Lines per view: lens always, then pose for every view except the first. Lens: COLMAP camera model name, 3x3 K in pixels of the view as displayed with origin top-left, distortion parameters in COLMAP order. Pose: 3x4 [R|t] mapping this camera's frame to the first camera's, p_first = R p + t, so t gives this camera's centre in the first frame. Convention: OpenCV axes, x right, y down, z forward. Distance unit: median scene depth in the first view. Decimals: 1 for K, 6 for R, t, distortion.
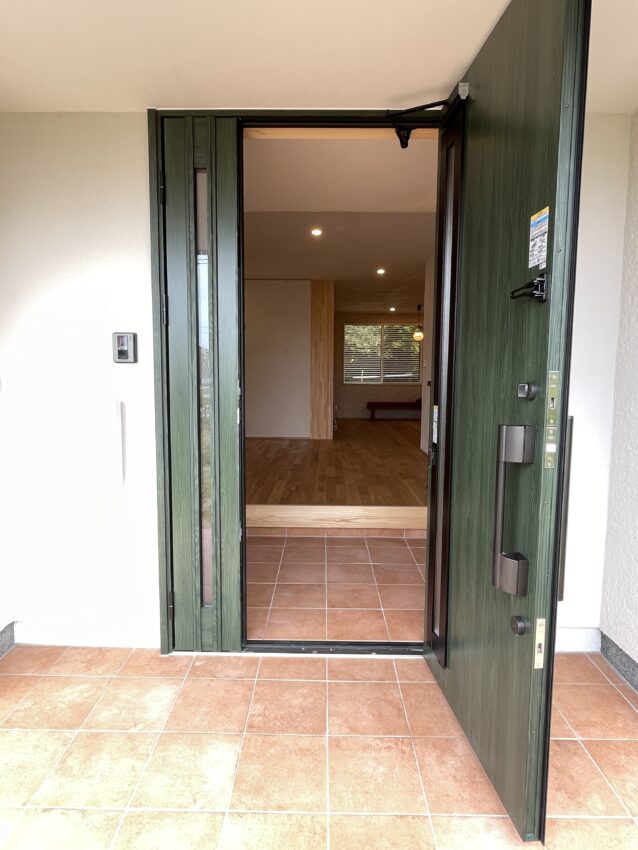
lens RADIAL K [[476.0, 0, 319.0], [0, 476.0, 425.0], [0, 0, 1]] dist [-0.000764, -0.000209]
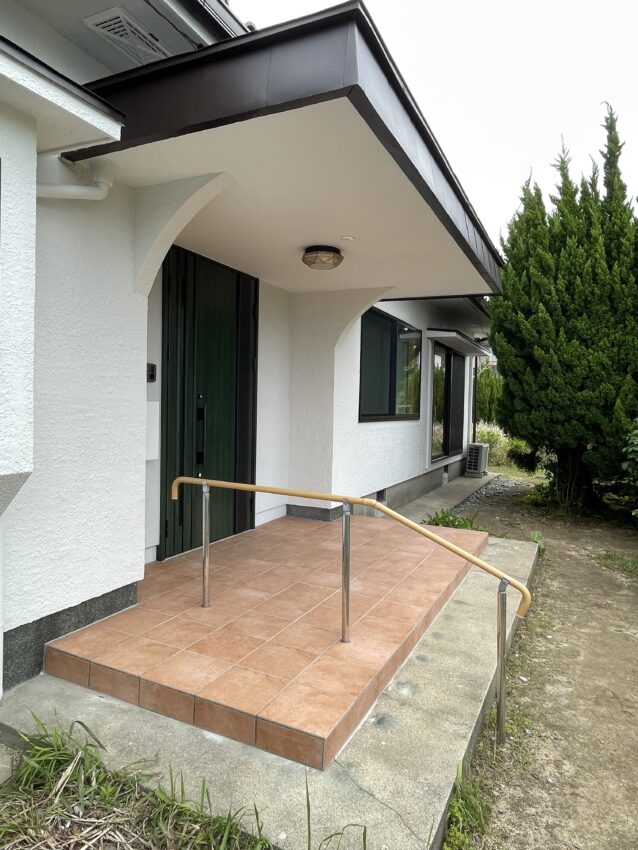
lens RADIAL K [[547.0, 0, 319.0], [0, 547.0, 425.0], [0, 0, 1]] dist [-0.003719, -0.000819]
pose [[0.429225, -0.031243, 0.902657, -1.884332], [0.067245, 0.997733, 0.002558, 0.052126], [-0.900691, 0.059601, 0.430353, -0.334471]]
